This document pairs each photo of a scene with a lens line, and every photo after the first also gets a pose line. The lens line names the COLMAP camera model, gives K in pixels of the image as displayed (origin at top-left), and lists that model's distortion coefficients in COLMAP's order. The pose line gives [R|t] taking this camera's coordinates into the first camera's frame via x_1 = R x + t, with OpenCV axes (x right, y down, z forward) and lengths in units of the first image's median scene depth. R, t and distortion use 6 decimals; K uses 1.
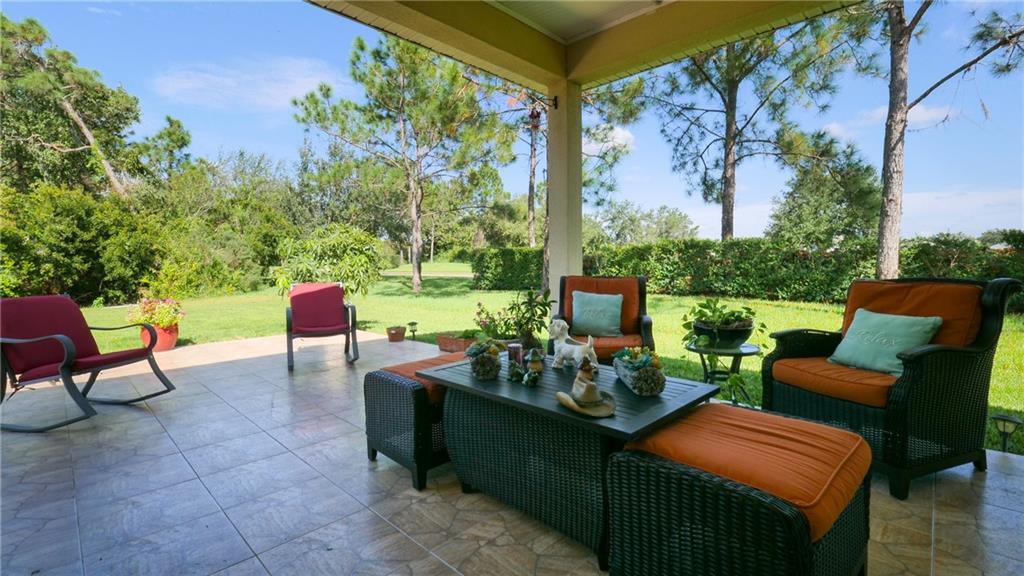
lens RADIAL K [[449.5, 0, 512.0], [0, 449.5, 288.0], [0, 0, 1]] dist [-0.002553, -0.000689]
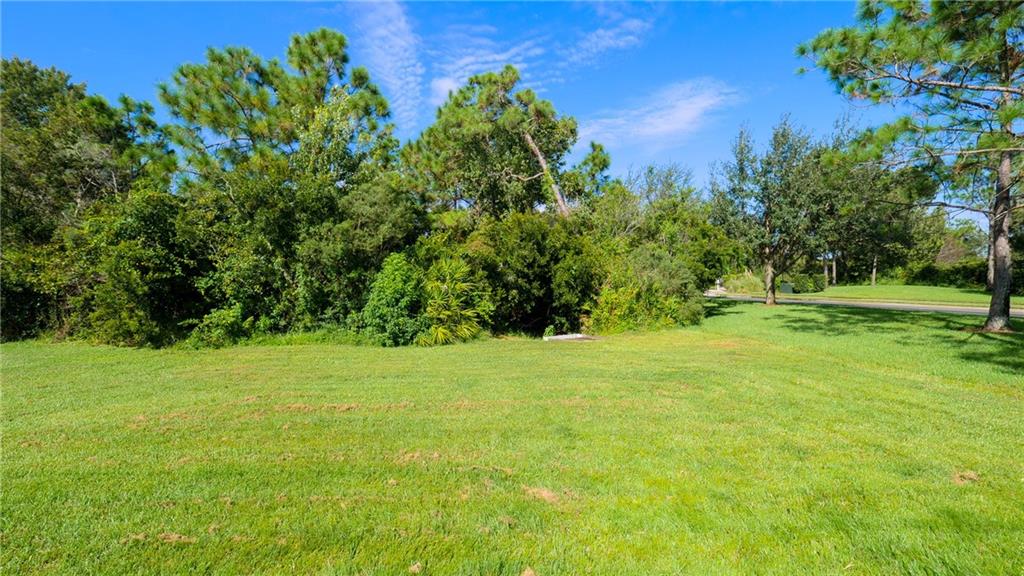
lens RADIAL K [[449.5, 0, 512.0], [0, 449.5, 288.0], [0, 0, 1]] dist [-0.002553, -0.000689]
pose [[0.723475, 0.014981, -0.690188, -0.297029], [-0.042119, 0.998860, -0.022469, -0.029772], [0.689065, 0.045326, 0.723281, 0.233016]]
